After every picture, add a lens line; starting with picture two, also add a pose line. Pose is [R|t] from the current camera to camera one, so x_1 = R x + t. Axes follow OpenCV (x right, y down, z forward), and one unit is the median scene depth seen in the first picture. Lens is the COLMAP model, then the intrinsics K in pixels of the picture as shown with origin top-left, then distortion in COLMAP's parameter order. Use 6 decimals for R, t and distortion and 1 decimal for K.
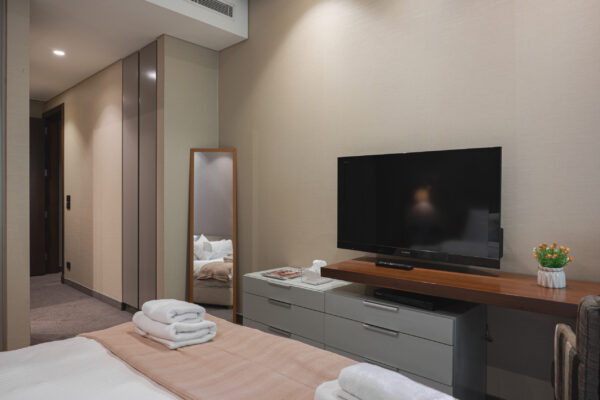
lens RADIAL K [[404.0, 0, 300.4], [0, 404.0, 198.8], [0, 0, 1]] dist [-0.010335, -0.004250]
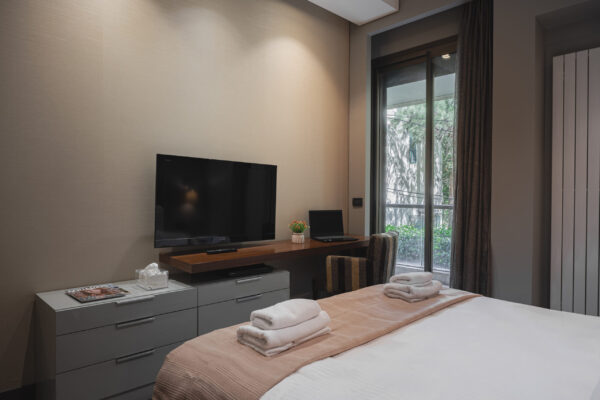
lens RADIAL K [[404.0, 0, 299.9], [0, 404.0, 200.9], [0, 0, 1]] dist [-0.010335, -0.004250]
pose [[0.032706, -0.015742, 0.999341, -1.249321], [-0.003999, 0.999866, 0.015881, -0.011069], [-0.999457, -0.004516, 0.032638, 0.905365]]
